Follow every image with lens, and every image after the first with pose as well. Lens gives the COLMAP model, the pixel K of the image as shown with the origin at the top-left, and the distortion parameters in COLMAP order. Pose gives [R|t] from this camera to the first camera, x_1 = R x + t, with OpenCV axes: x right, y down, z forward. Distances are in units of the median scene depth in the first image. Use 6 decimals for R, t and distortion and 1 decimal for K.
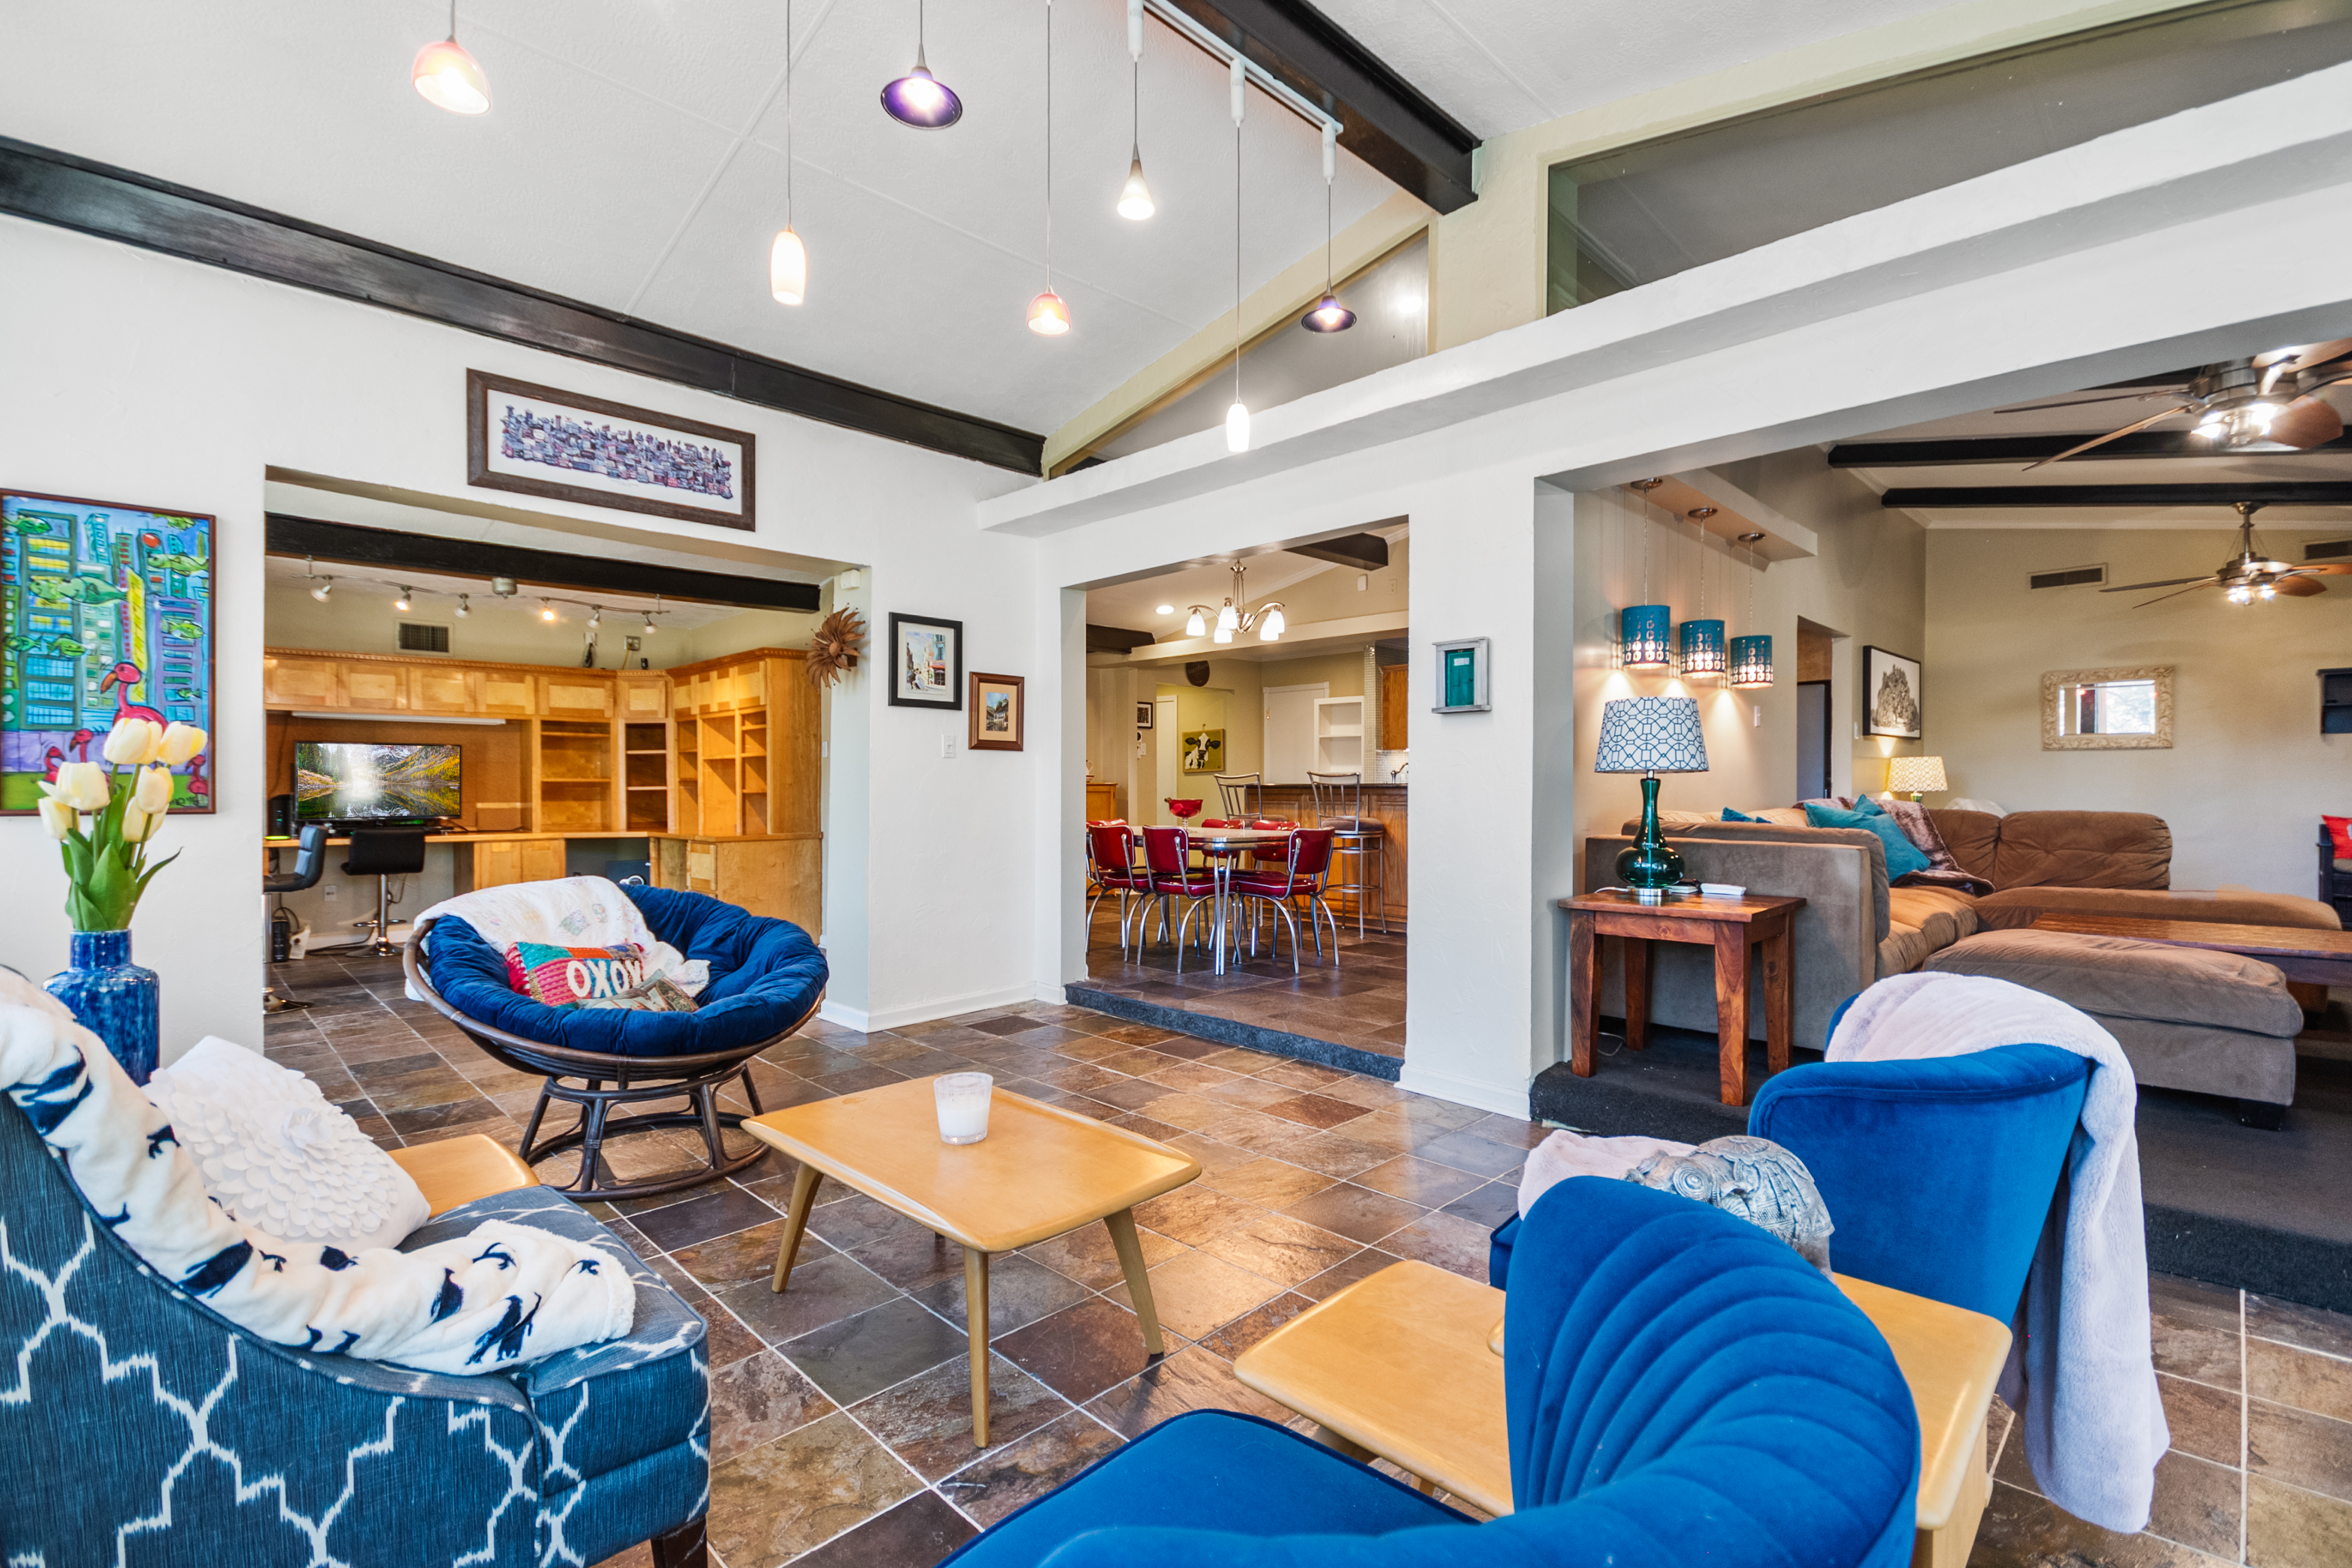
lens RADIAL K [[1042.0, 0, 1188.6], [0, 1042.0, 793.1], [0, 0, 1]] dist [0.010409, -0.009503]
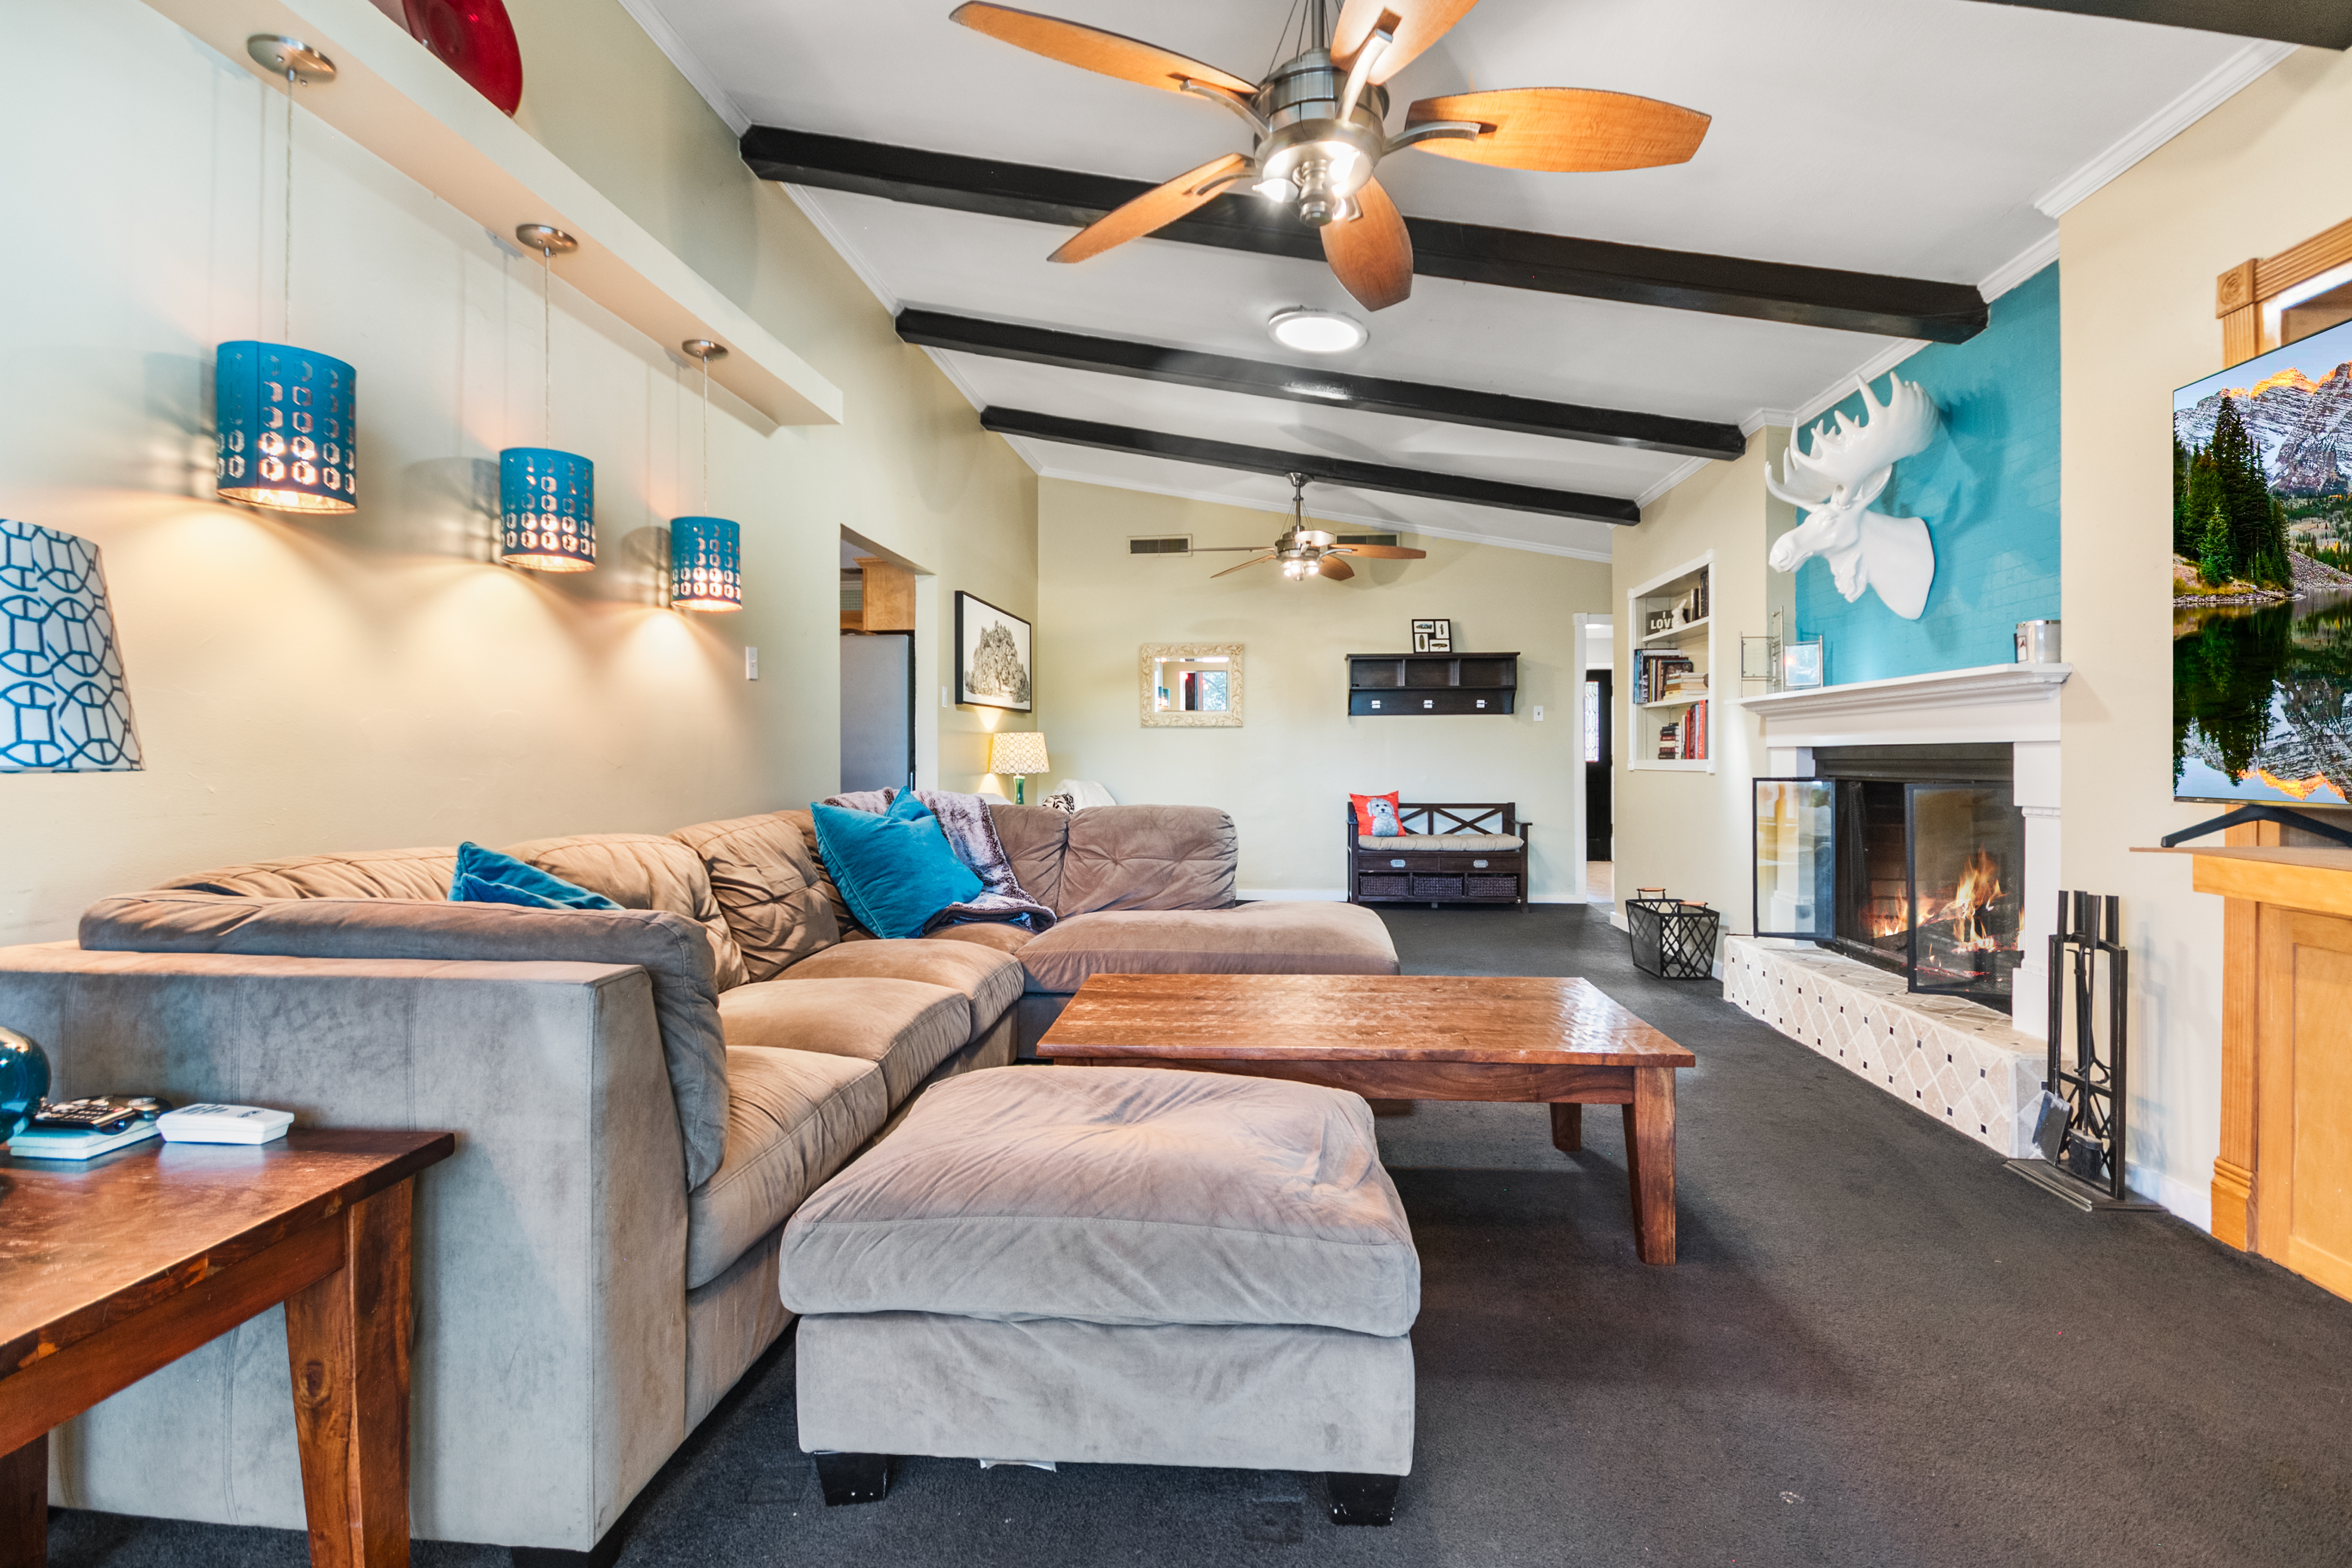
lens RADIAL K [[1041.9, 0, 1188.8], [0, 1041.9, 763.5], [0, 0, 1]] dist [0.010409, -0.009503]
pose [[0.765608, -0.004318, 0.643293, 0.318527], [0.003775, 0.999990, 0.002220, -0.013061], [-0.643297, 0.000729, 0.765617, 0.328848]]
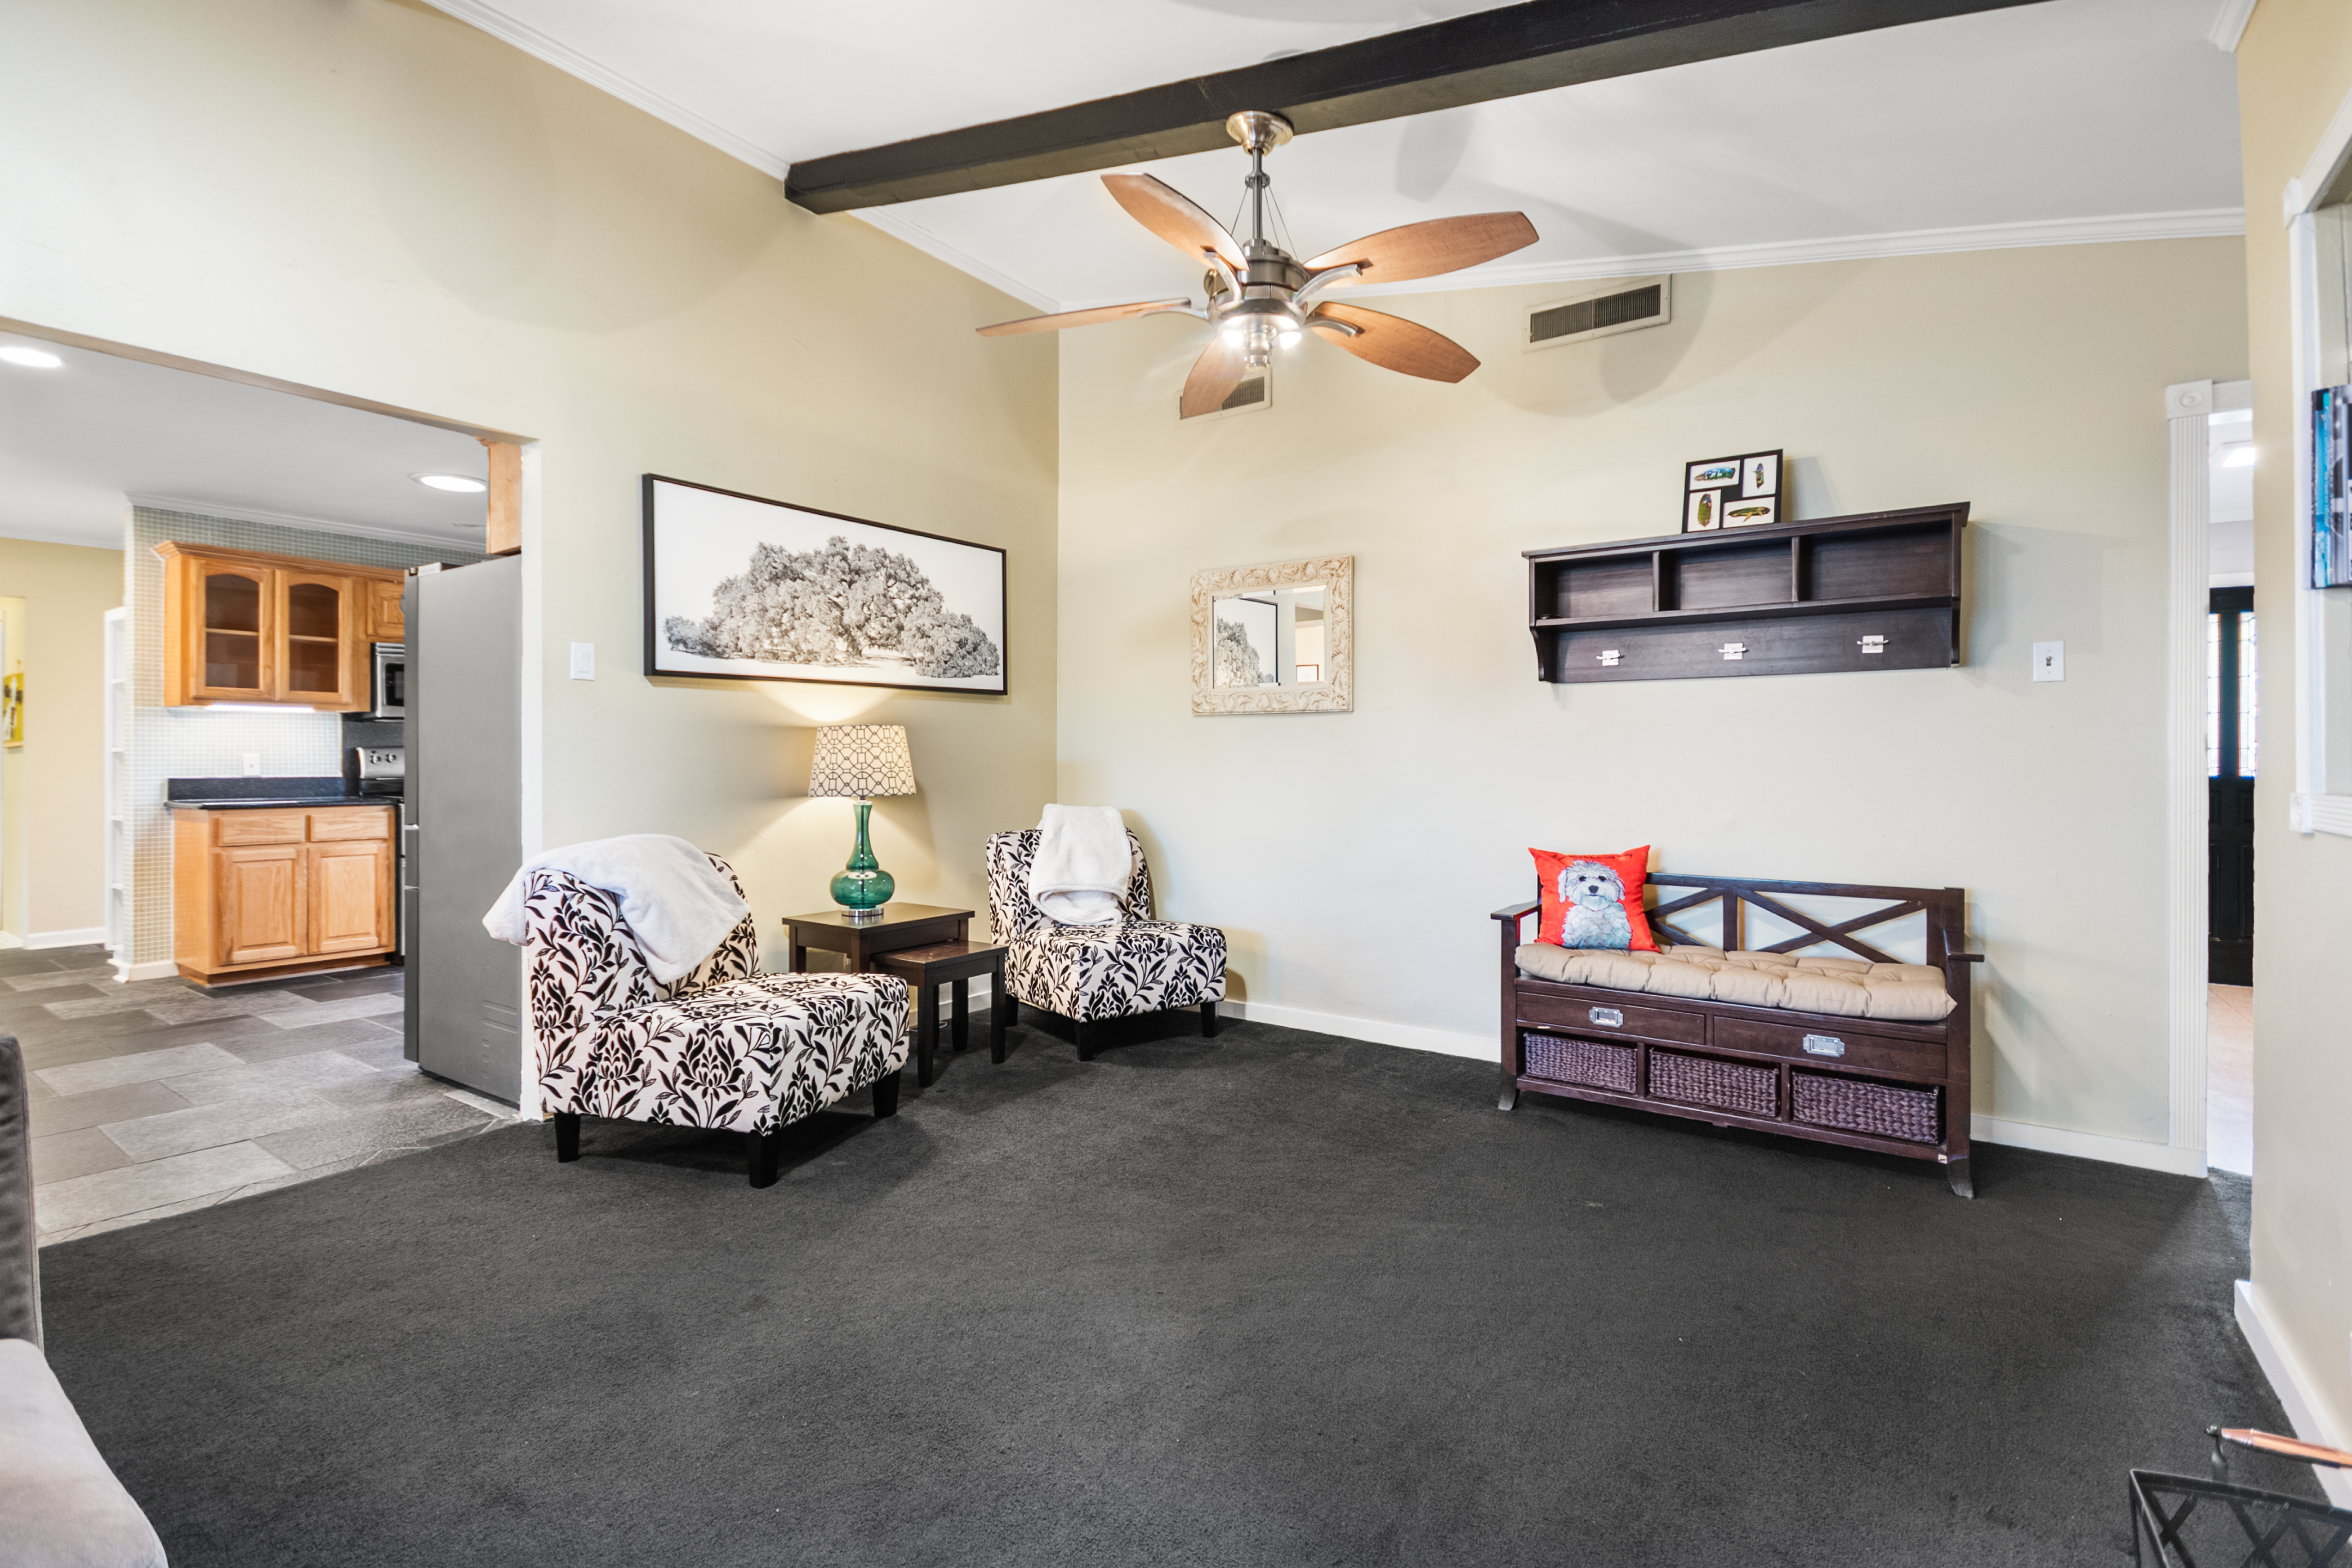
lens RADIAL K [[1074.8, 0, 1163.0], [0, 1074.8, 766.2], [0, 0, 1]] dist [-0.000392, -0.000549]
pose [[0.982312, 0.002895, 0.187229, 0.900903], [-0.002569, 0.999995, -0.001983, -0.017622], [-0.187234, 0.001467, 0.982314, 0.583688]]
